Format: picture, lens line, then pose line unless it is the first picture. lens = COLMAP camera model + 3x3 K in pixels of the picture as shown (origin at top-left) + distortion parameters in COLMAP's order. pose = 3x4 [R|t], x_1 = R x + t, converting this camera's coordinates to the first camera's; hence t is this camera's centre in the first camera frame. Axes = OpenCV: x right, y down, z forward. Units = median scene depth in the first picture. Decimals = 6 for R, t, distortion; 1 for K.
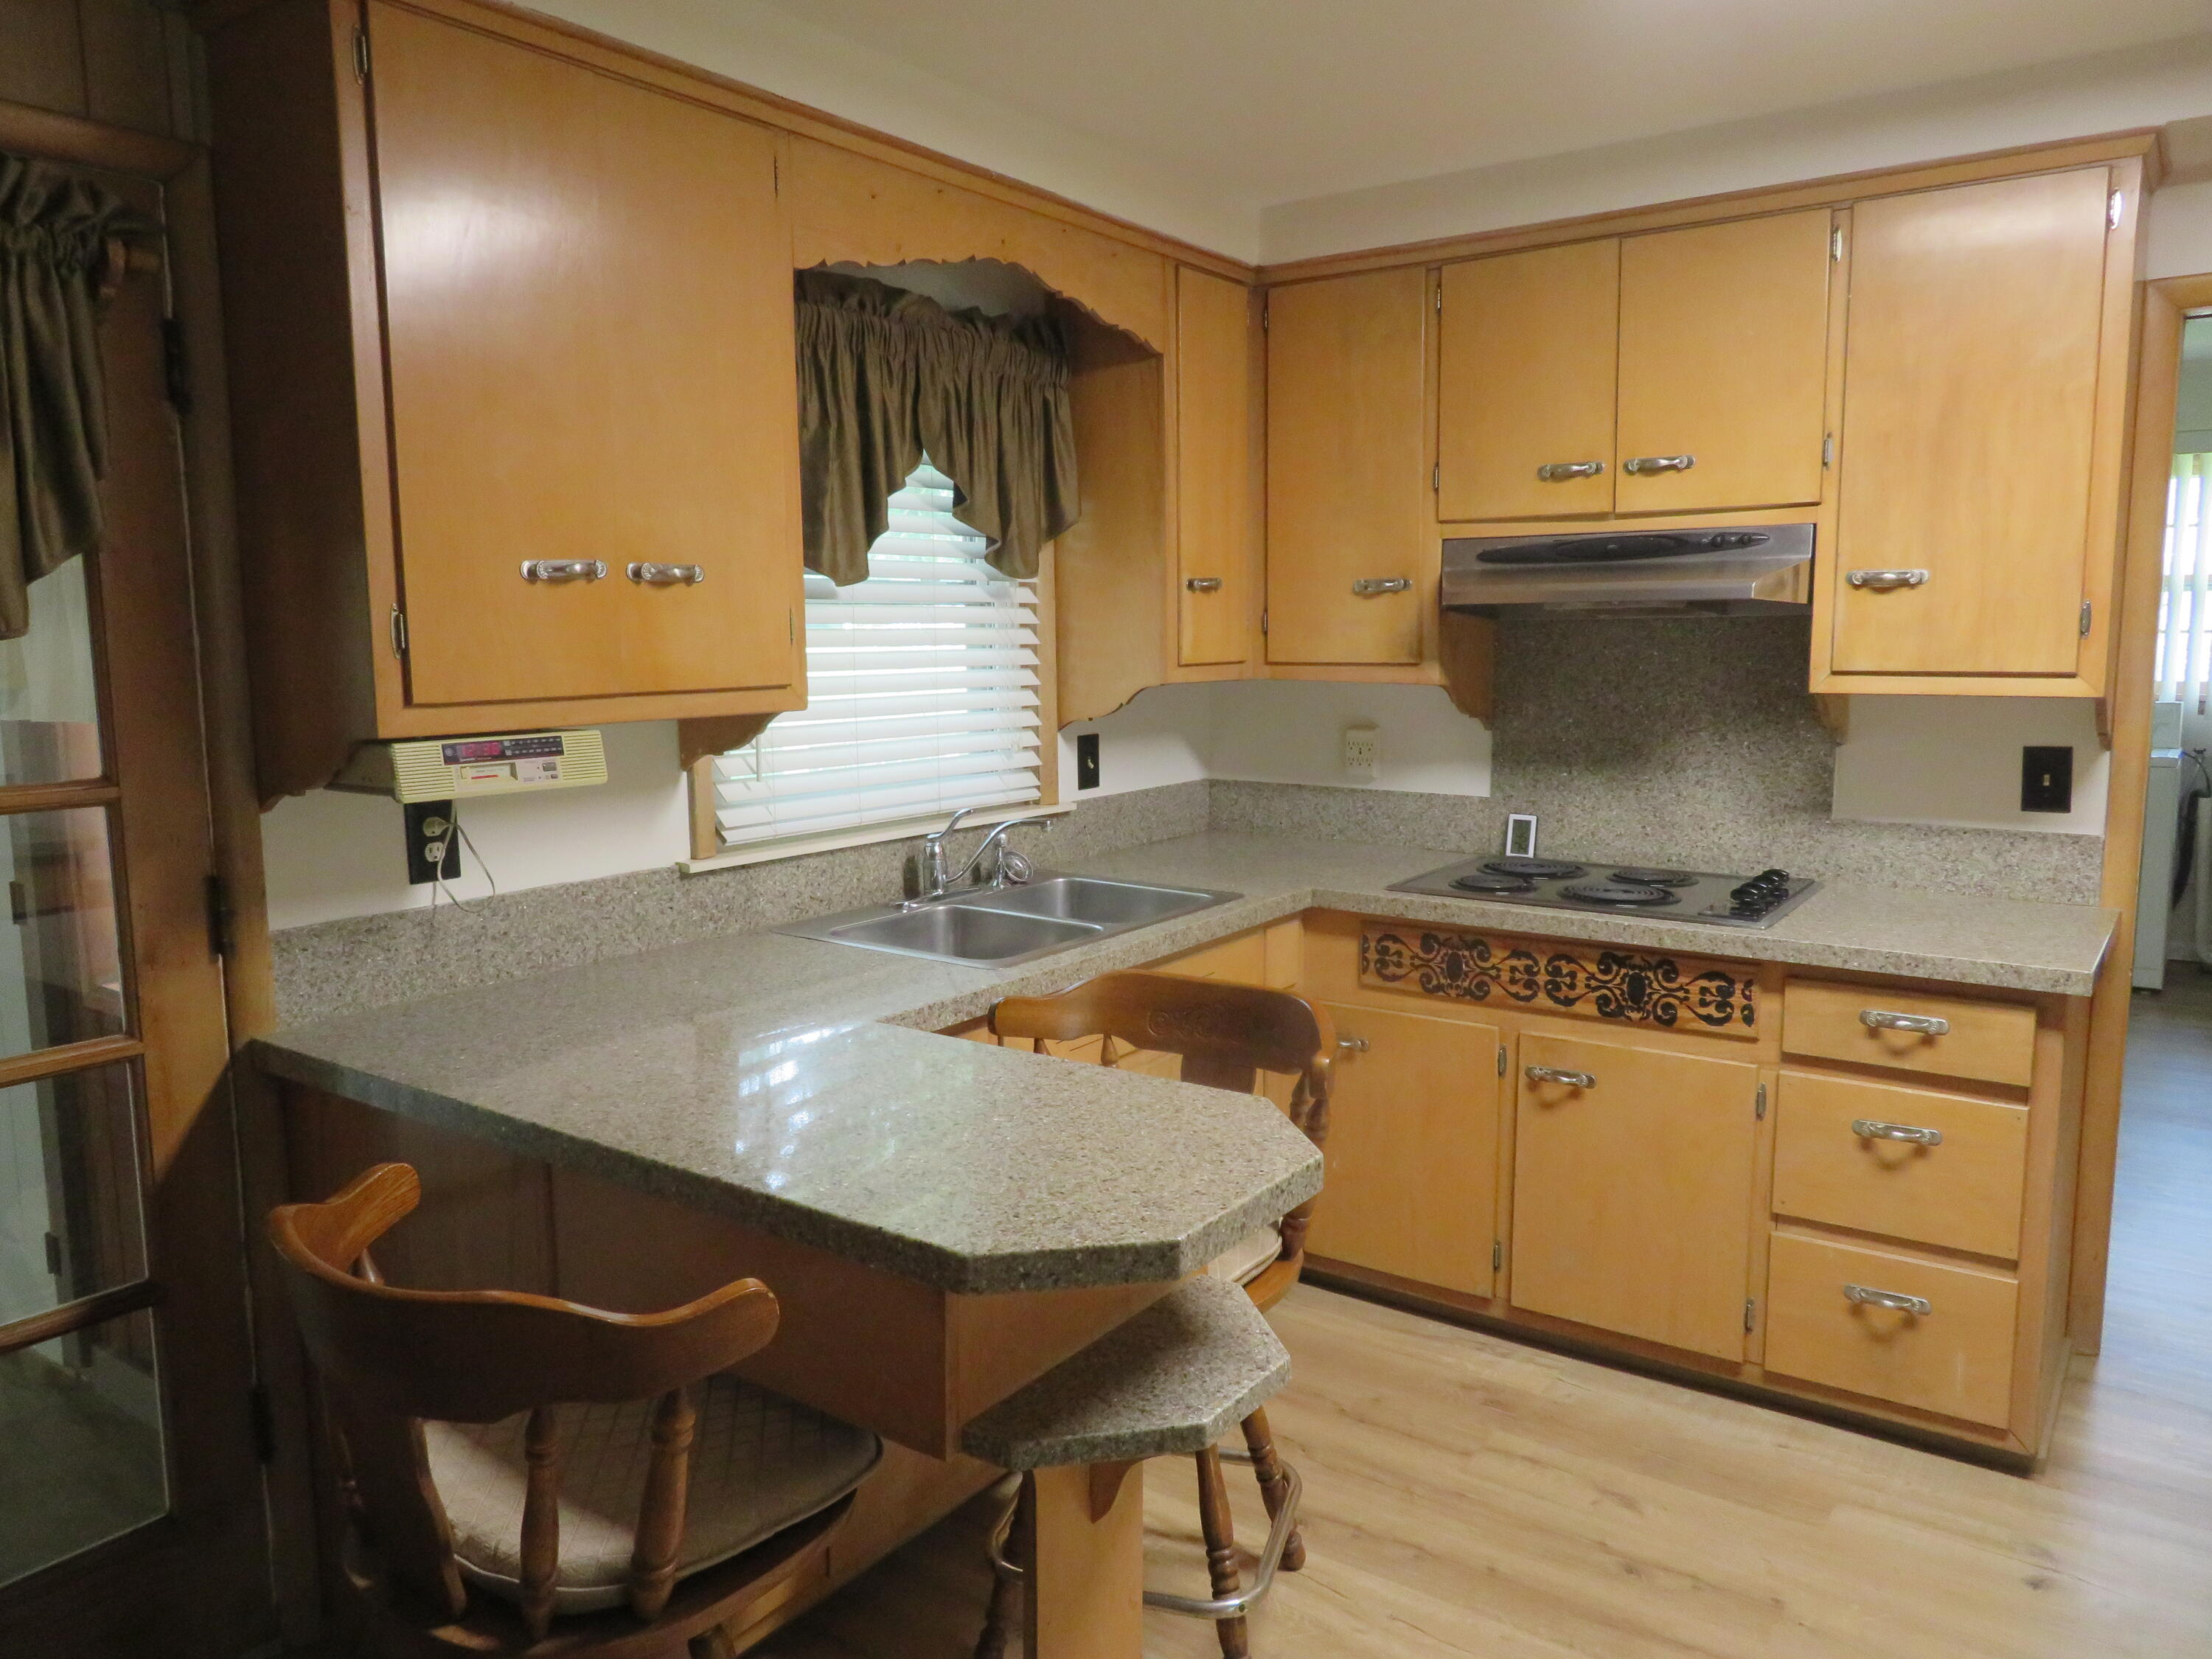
lens RADIAL K [[1600.0, 0, 1097.3], [0, 1600.0, 831.9], [0, 0, 1]] dist [-0.007293, 0.000312]
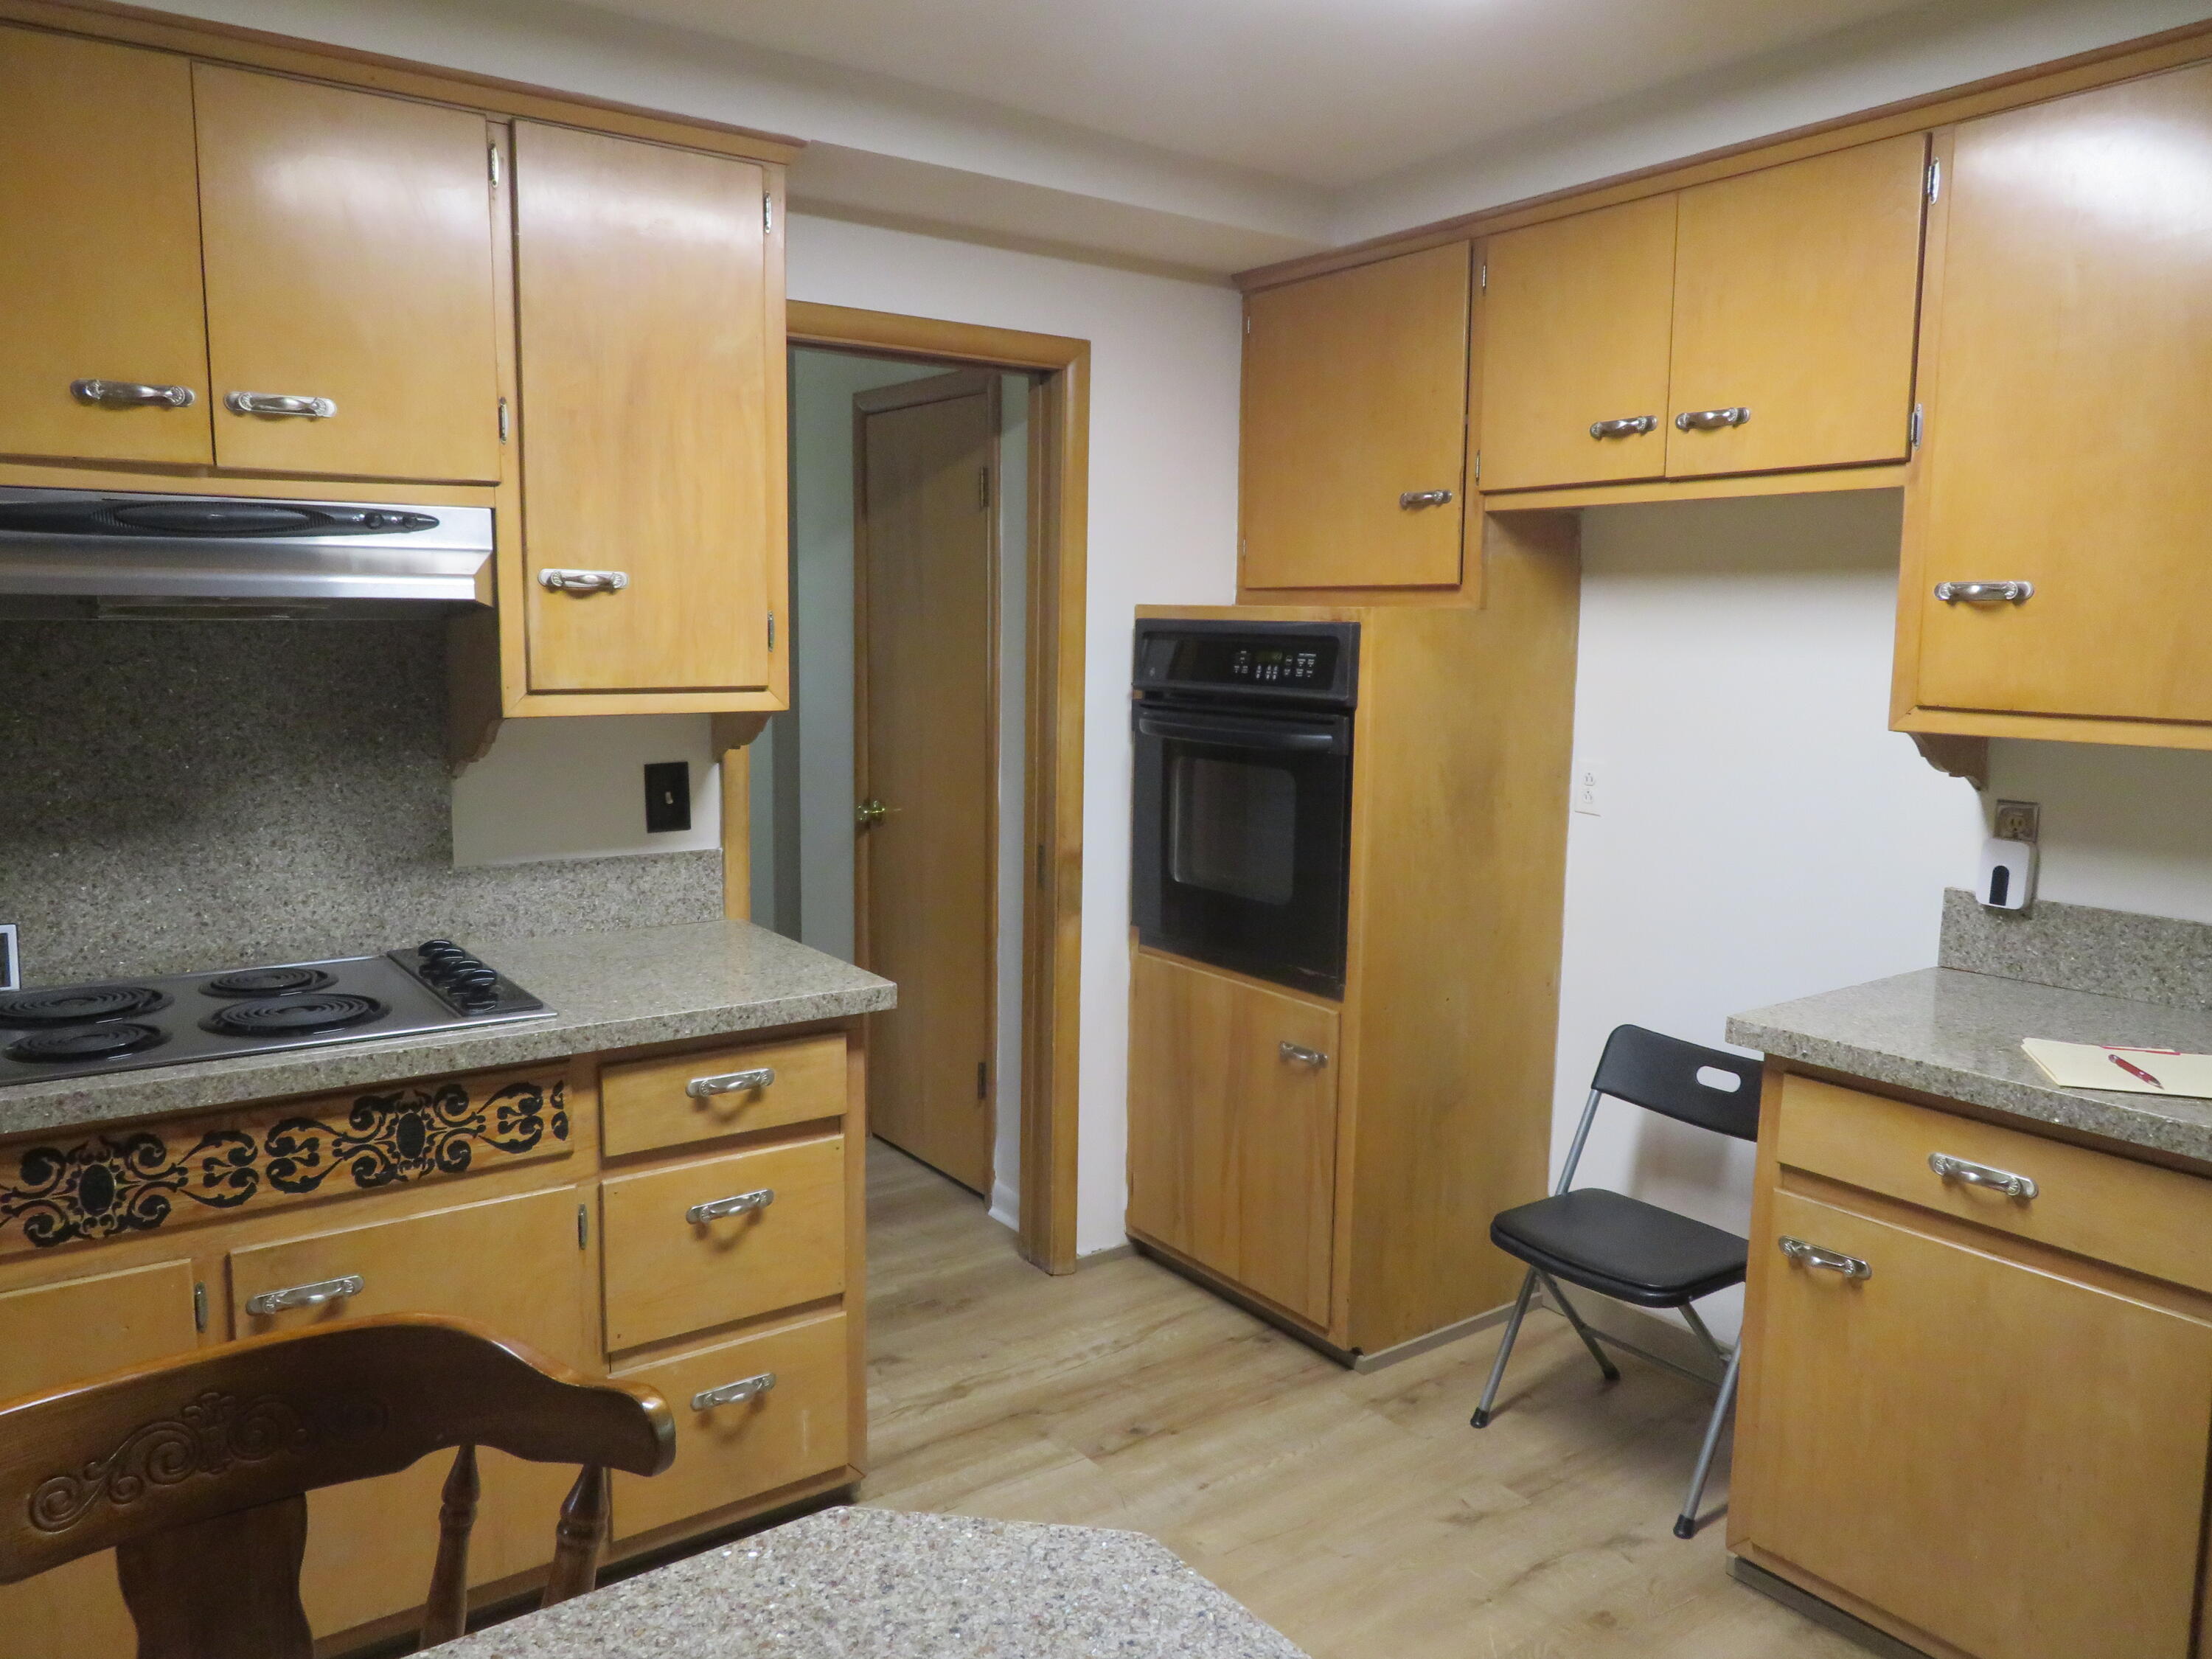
lens RADIAL K [[1582.4, 0, 1116.5], [0, 1582.4, 831.5], [0, 0, 1]] dist [-0.004361, -0.000992]
pose [[0.311538, -0.110258, 0.943815, -0.220370], [0.107940, 0.990923, 0.080132, -0.060407], [-0.944083, 0.076912, 0.320611, 0.451412]]
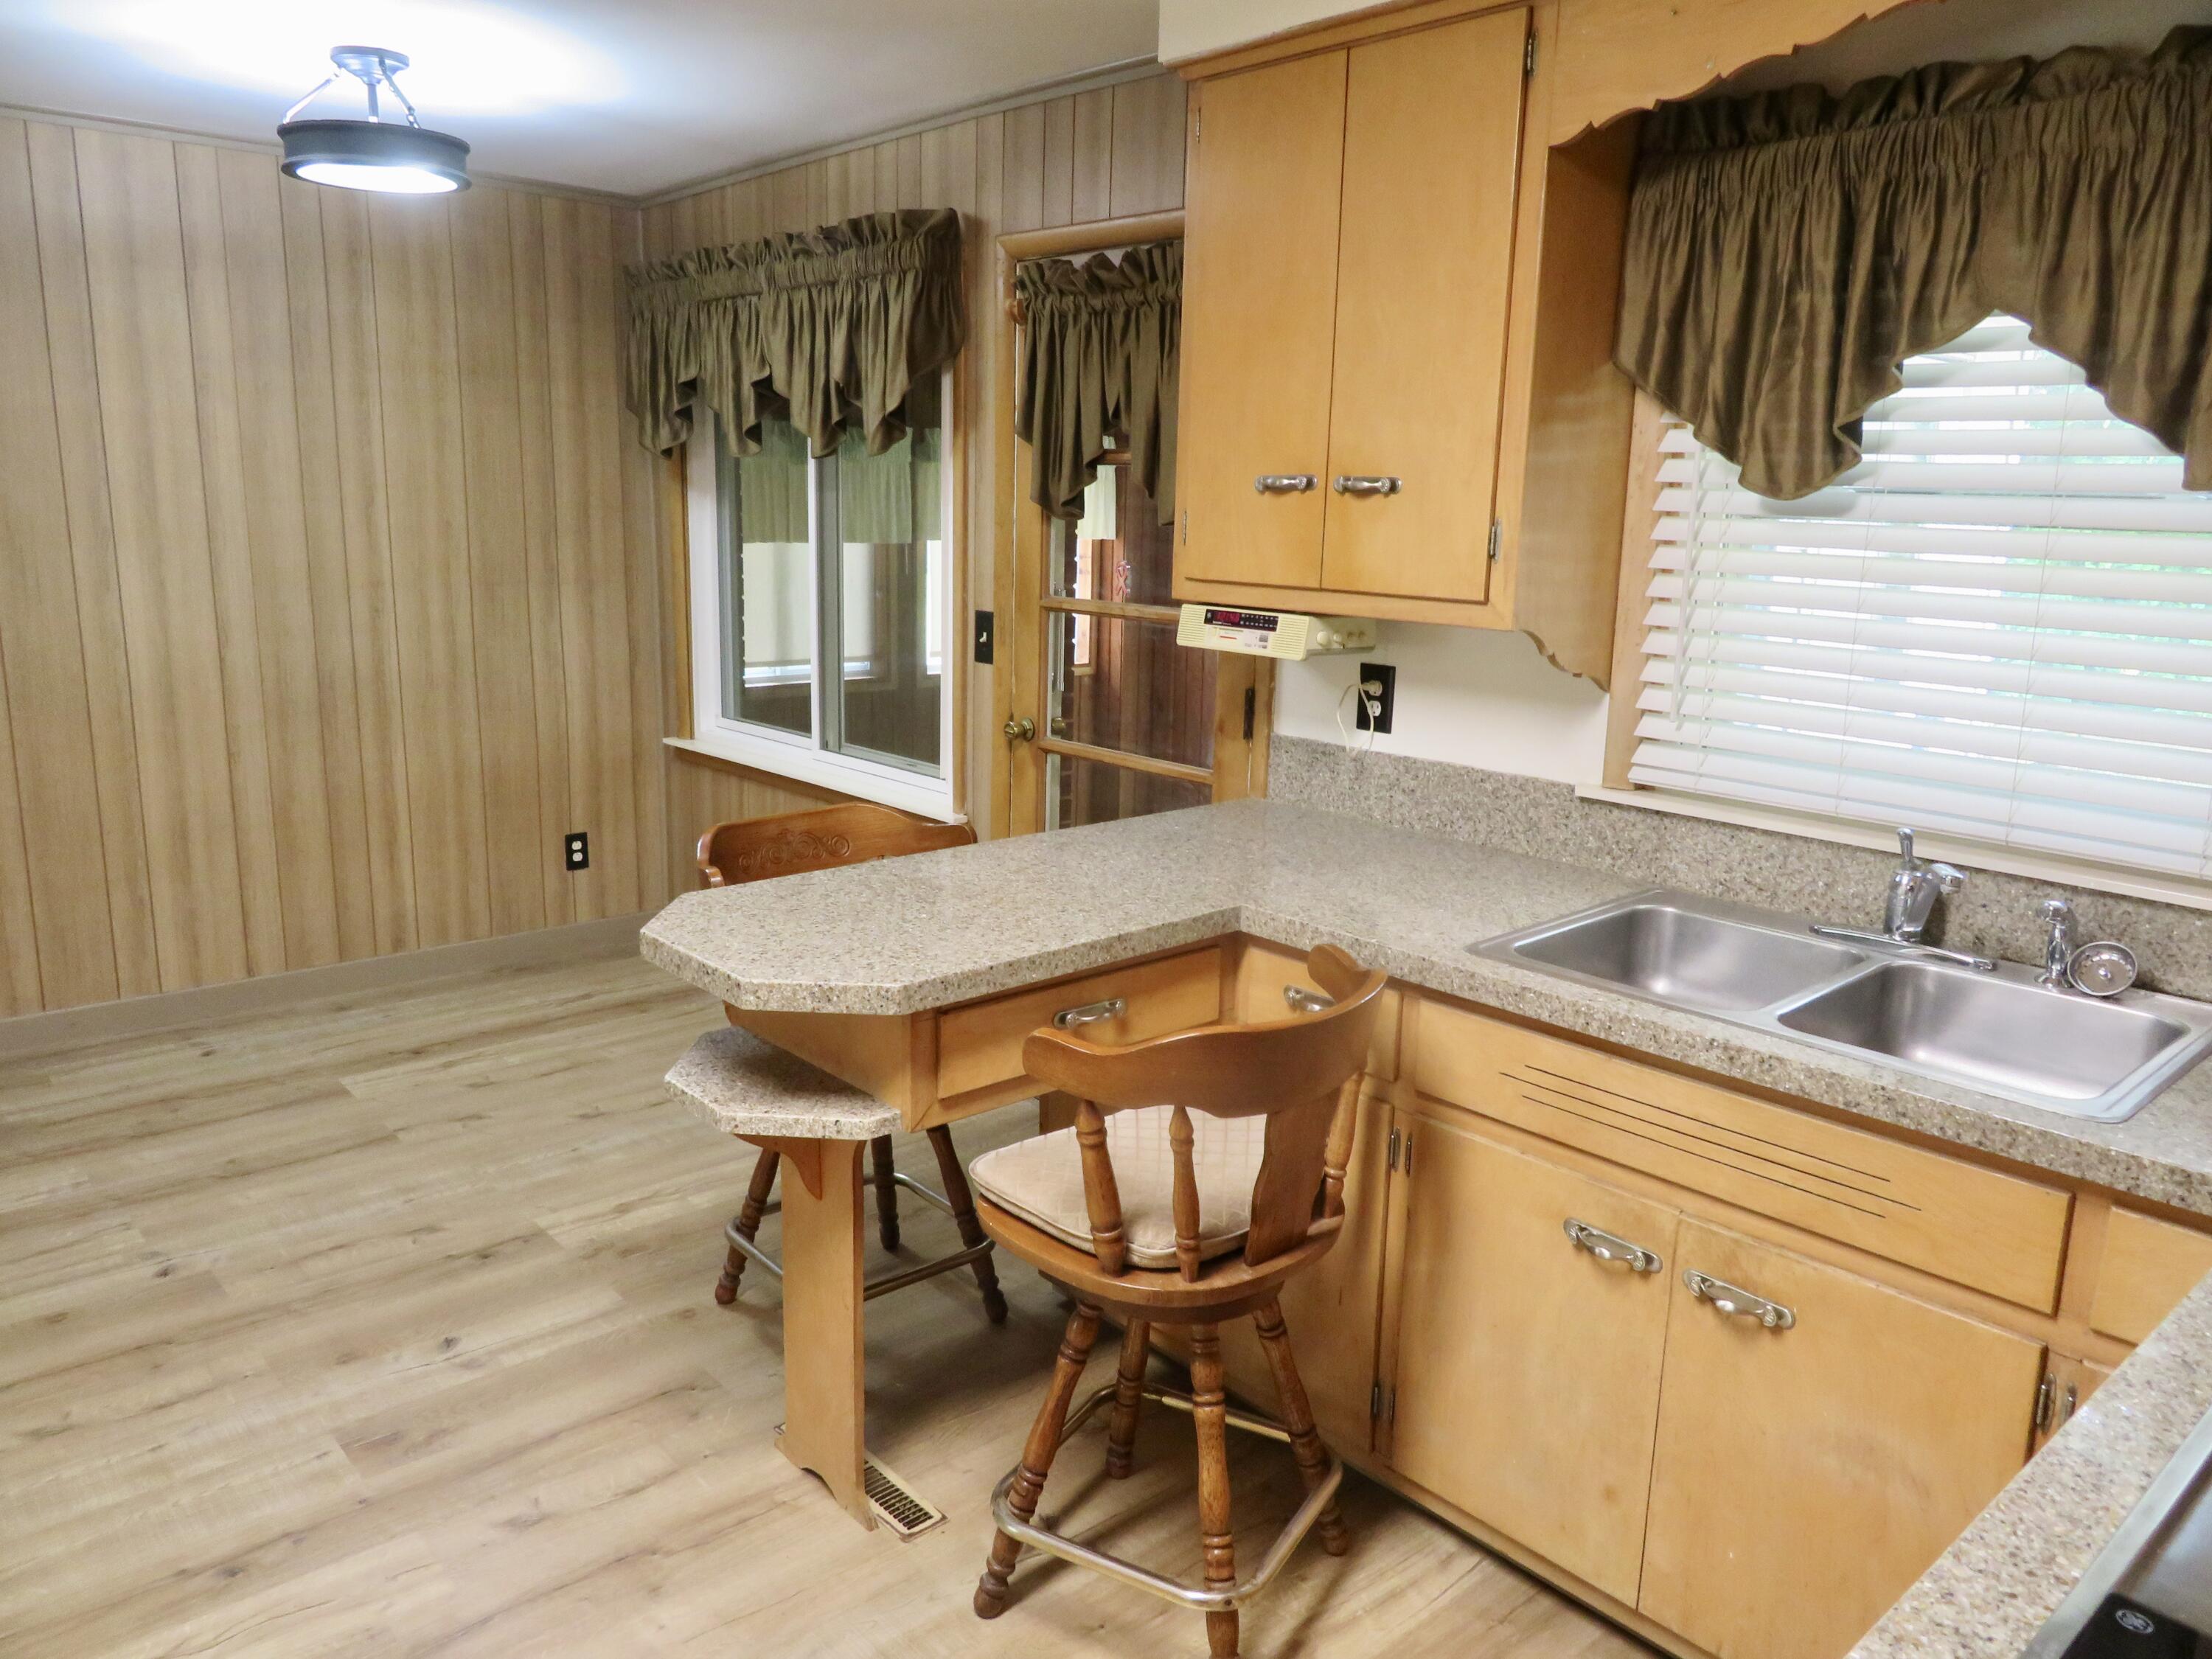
lens RADIAL K [[1600.0, 0, 1097.3], [0, 1600.0, 831.9], [0, 0, 1]] dist [-0.007293, 0.000312]
pose [[-0.240381, 0.203455, -0.949117, 0.670236], [-0.148393, 0.958591, 0.243069, -0.131751], [0.959269, 0.199271, -0.200236, 0.830175]]
